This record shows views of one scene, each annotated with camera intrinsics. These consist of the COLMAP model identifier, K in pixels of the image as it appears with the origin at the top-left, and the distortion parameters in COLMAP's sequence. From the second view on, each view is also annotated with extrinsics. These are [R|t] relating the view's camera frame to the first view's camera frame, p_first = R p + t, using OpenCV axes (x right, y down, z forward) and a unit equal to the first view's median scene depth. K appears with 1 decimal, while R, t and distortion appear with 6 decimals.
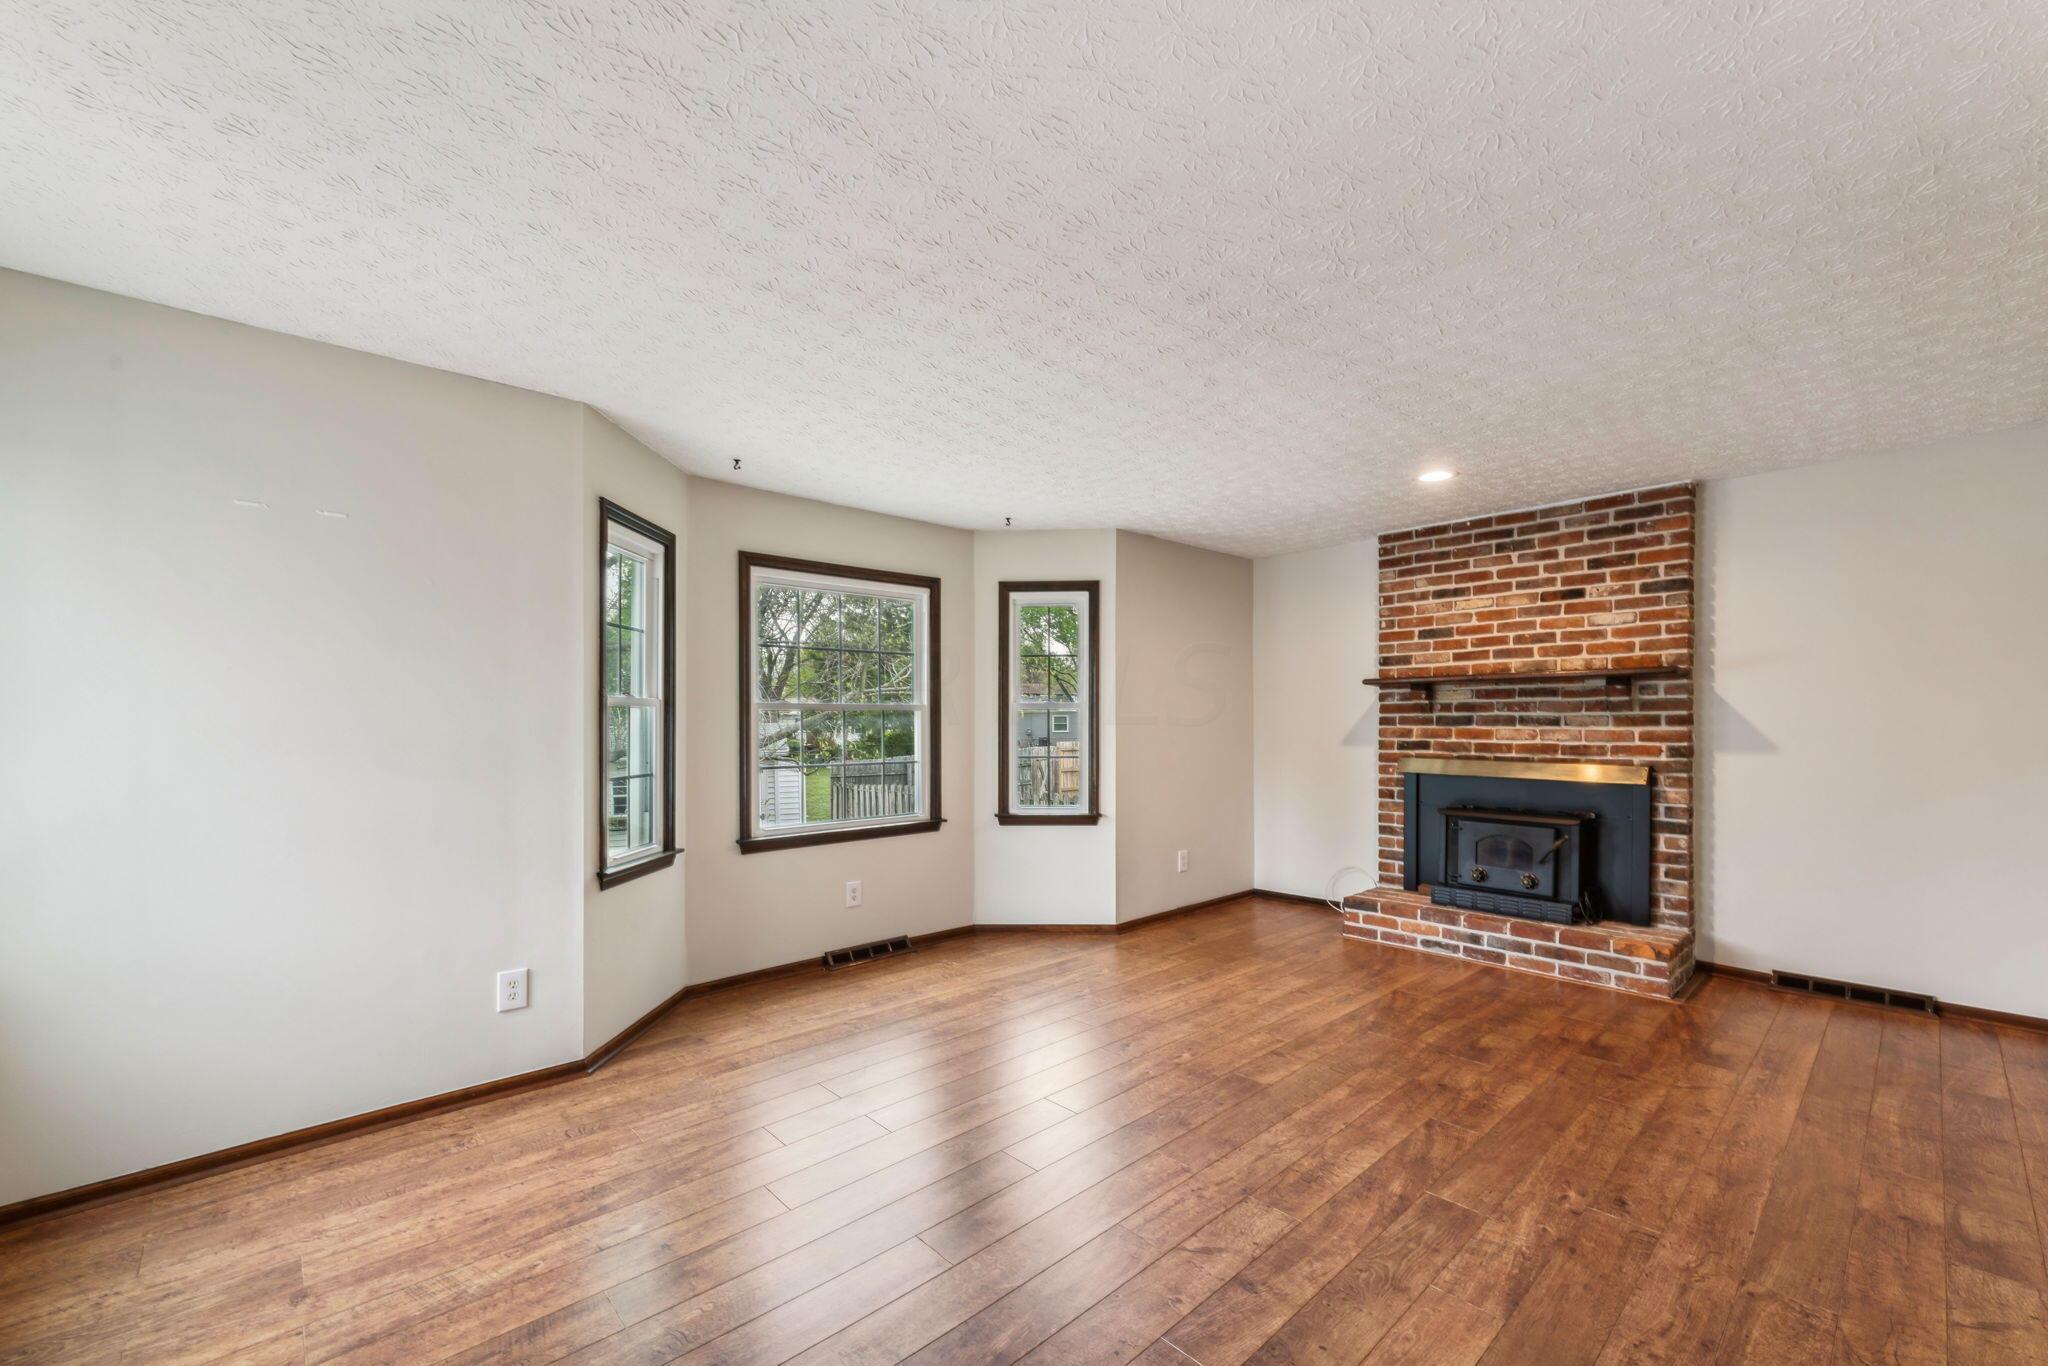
lens RADIAL K [[828.4, 0, 995.7], [0, 828.4, 732.6], [0, 0, 1]] dist [-0.002670, 0.001142]
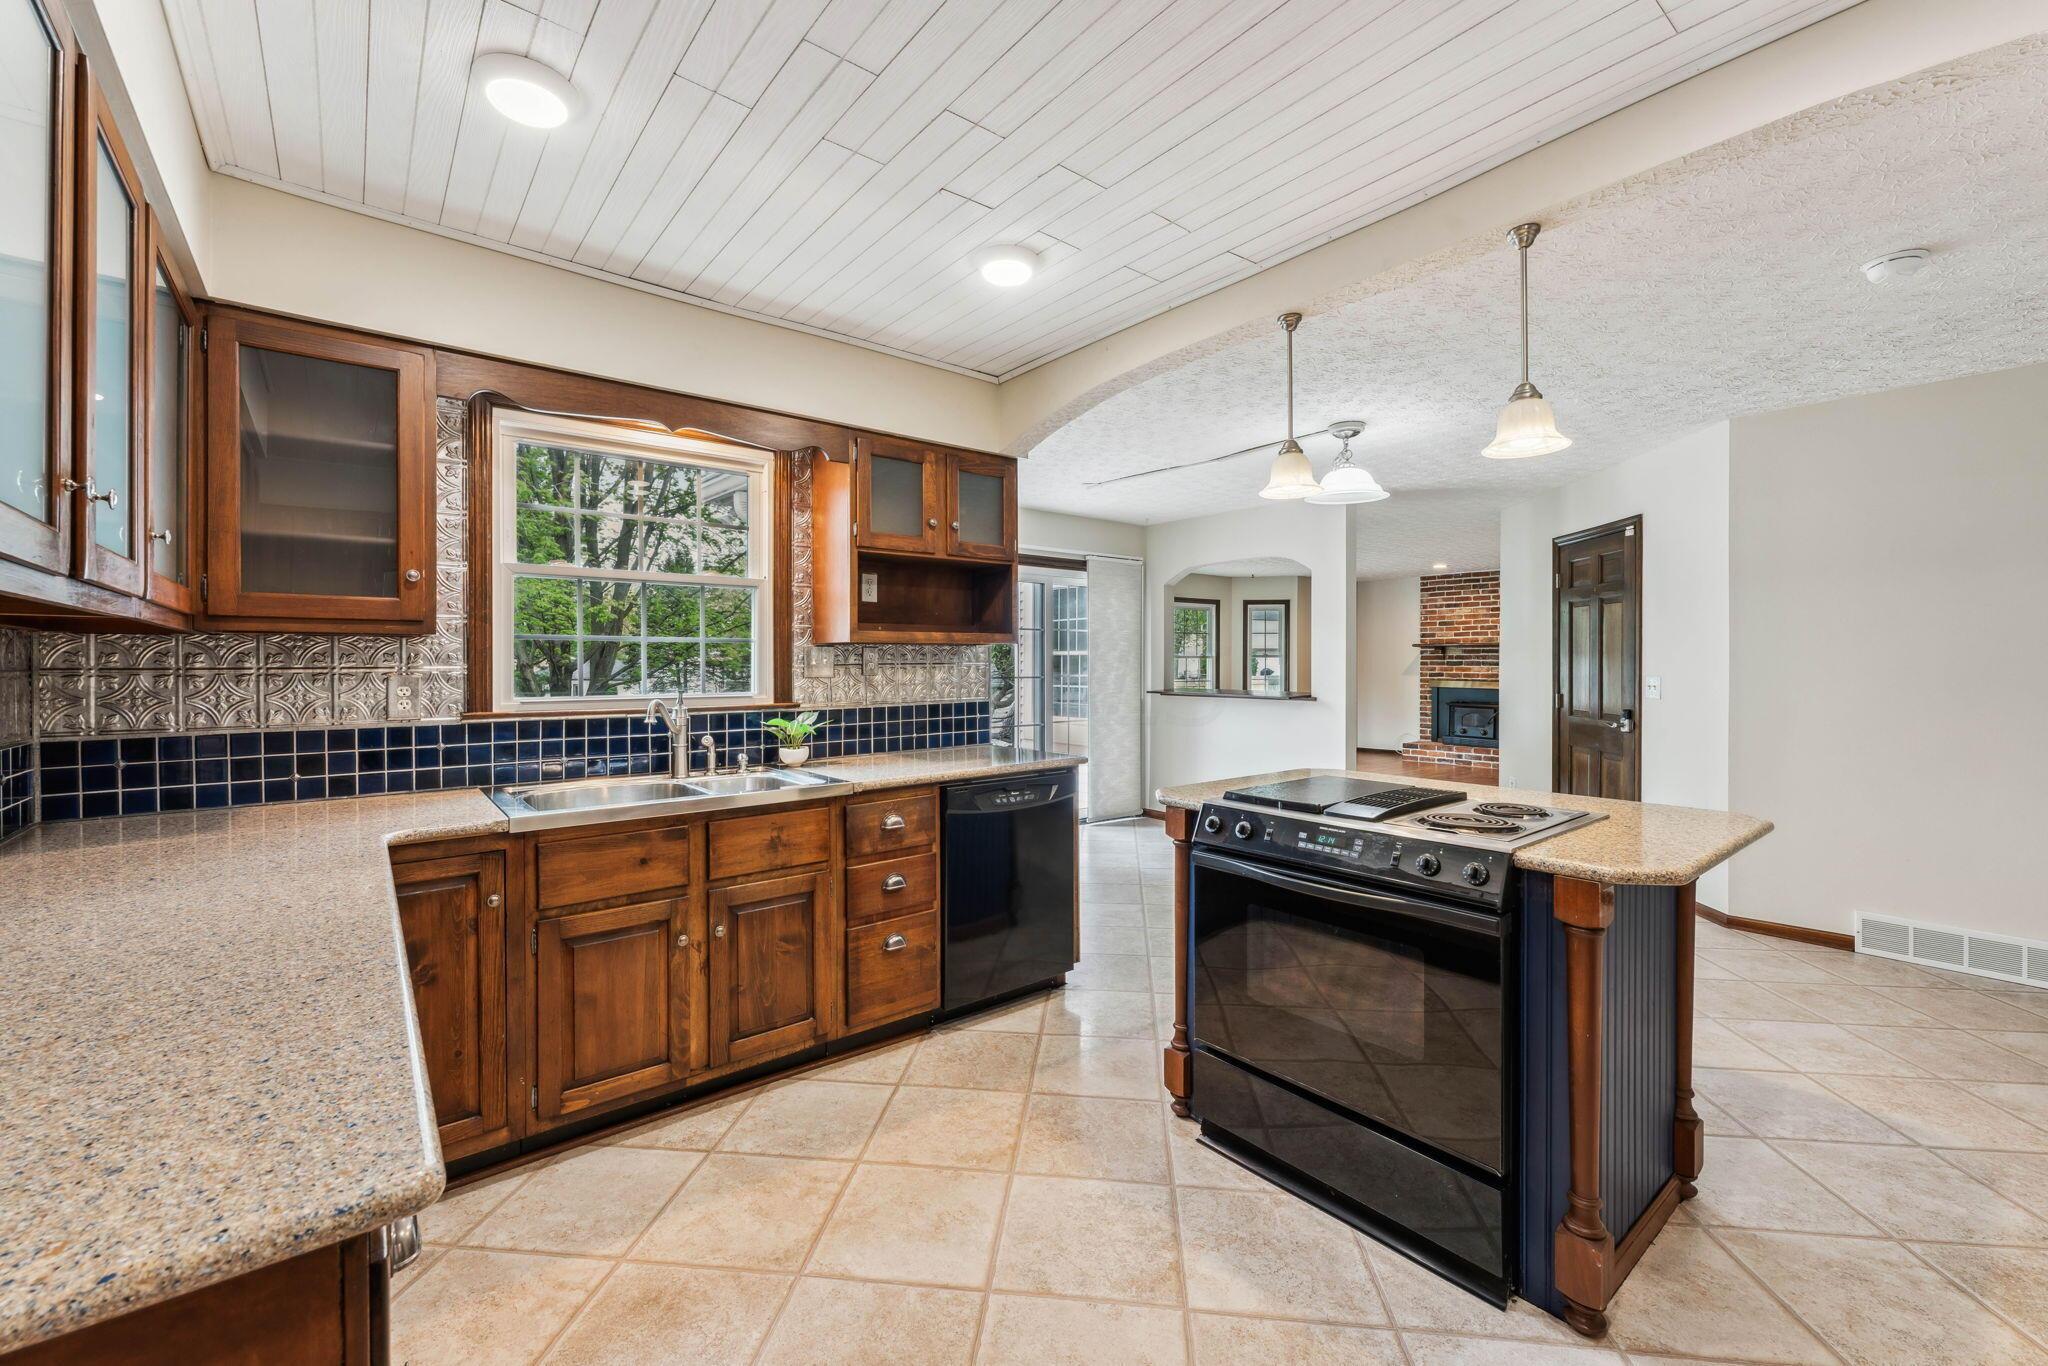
lens RADIAL K [[828.4, 0, 1026.6], [0, 828.4, 670.5], [0, 0, 1]] dist [-0.002670, 0.001142]
pose [[0.998357, 0.001117, -0.057295, -0.532426], [-0.001076, 0.999999, 0.000754, 0.004827], [0.057296, -0.000691, 0.998357, -1.473688]]
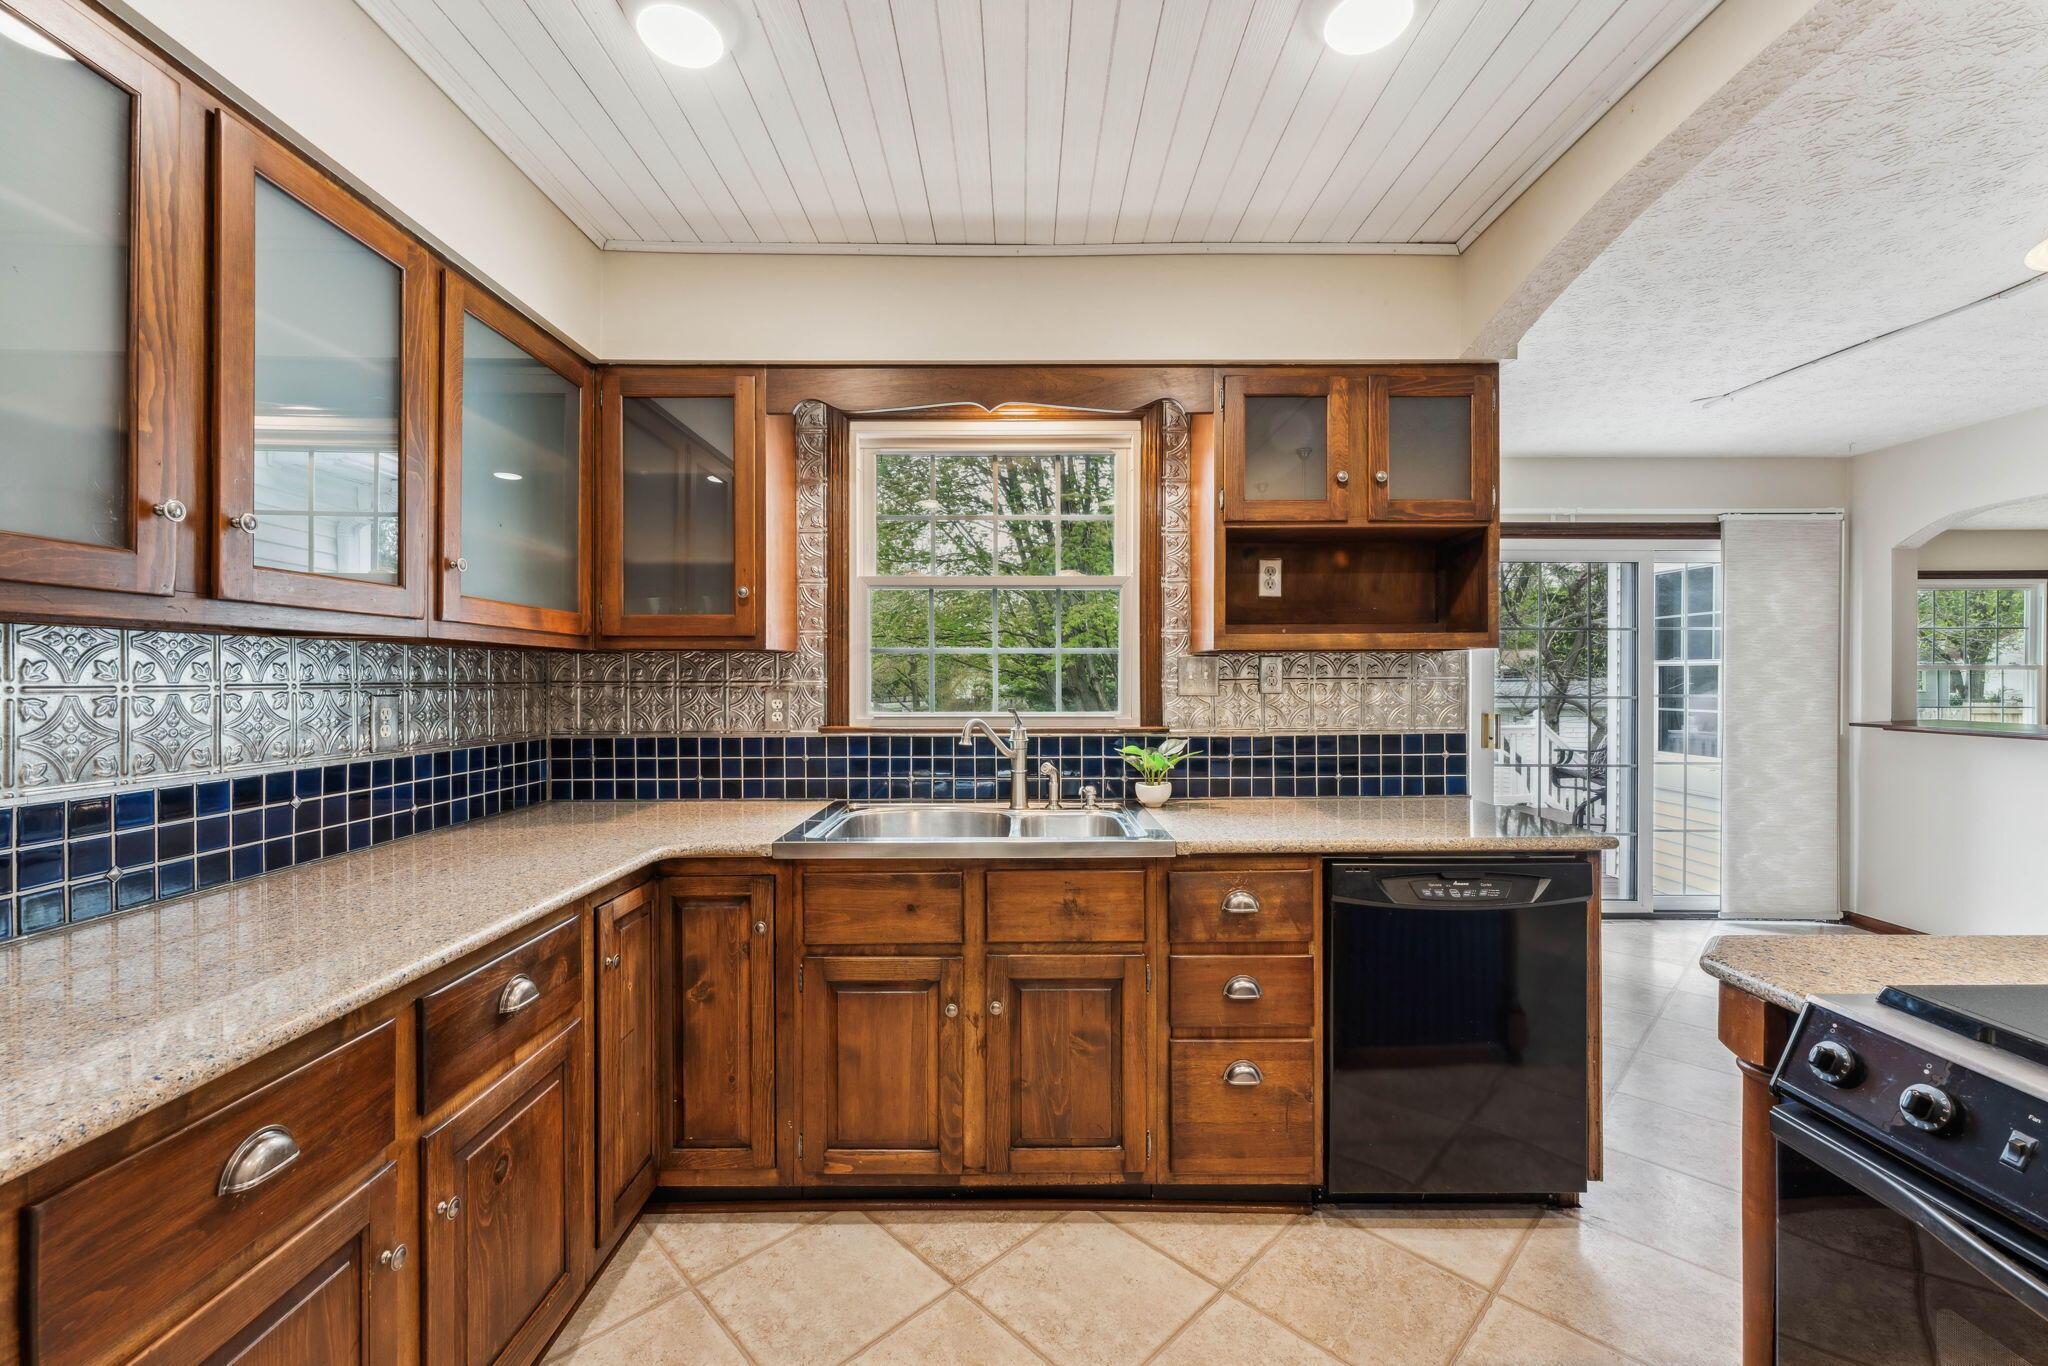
lens RADIAL K [[828.4, 0, 1023.6], [0, 828.4, 683.0], [0, 0, 1]] dist [-0.002670, 0.001142]
pose [[0.740607, 0.005836, -0.671913, -0.456821], [-0.006488, 0.999978, 0.001535, 0.003024], [0.671907, 0.003223, 0.740628, -1.253515]]
